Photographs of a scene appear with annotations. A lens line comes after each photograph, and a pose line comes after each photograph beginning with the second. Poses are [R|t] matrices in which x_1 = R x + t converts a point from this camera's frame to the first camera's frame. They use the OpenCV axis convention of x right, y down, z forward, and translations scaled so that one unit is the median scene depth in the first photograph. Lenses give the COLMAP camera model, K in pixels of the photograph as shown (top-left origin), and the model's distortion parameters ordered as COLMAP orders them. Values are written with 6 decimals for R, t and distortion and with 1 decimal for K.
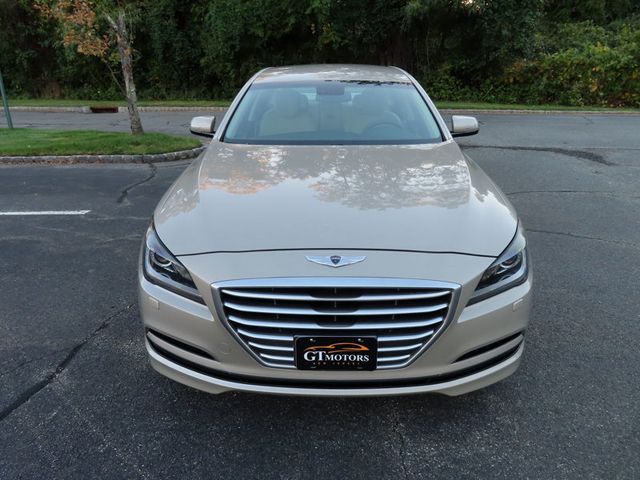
lens RADIAL K [[459.8, 0, 316.5], [0, 459.8, 242.3], [0, 0, 1]] dist [-0.015636, 0.014762]
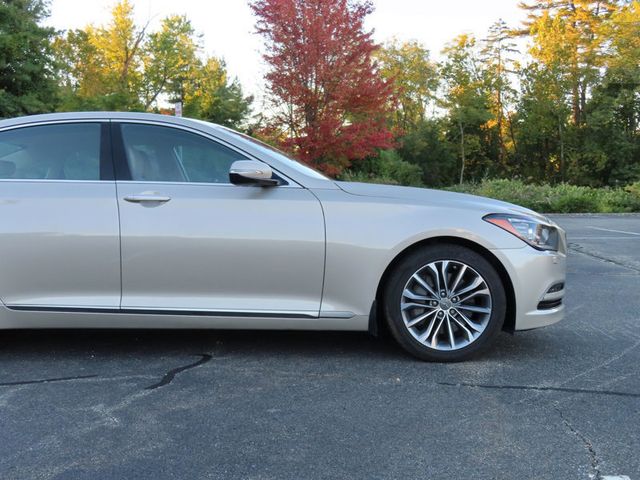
lens RADIAL K [[756.7, 0, 320.0], [0, 756.7, 240.0], [0, 0, 1]] dist [-0.009592, 0.023556]
pose [[0.023091, -0.049458, 0.998509, -2.378519], [0.371883, 0.927528, 0.037342, -0.246139], [-0.927992, 0.370467, 0.039811, 1.398753]]
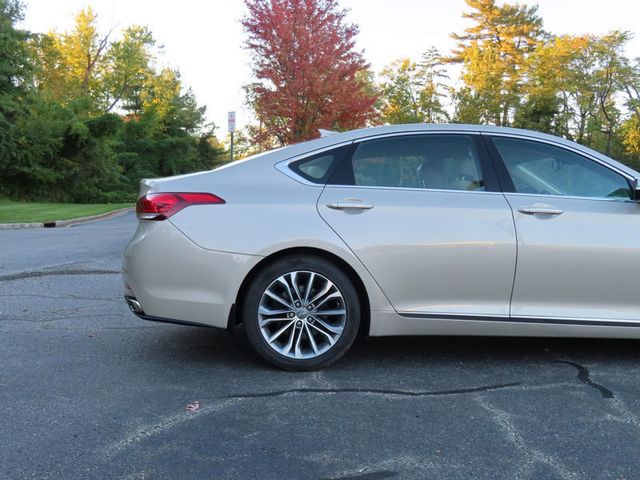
lens RADIAL K [[702.7, 0, 315.6], [0, 702.7, 239.9], [0, 0, 1]] dist [0.005678, 0.014818]
pose [[-0.074878, -0.044442, 0.996202, -2.257138], [0.340715, 0.937745, 0.067443, -0.710353], [-0.937180, 0.344471, -0.055075, 2.576552]]
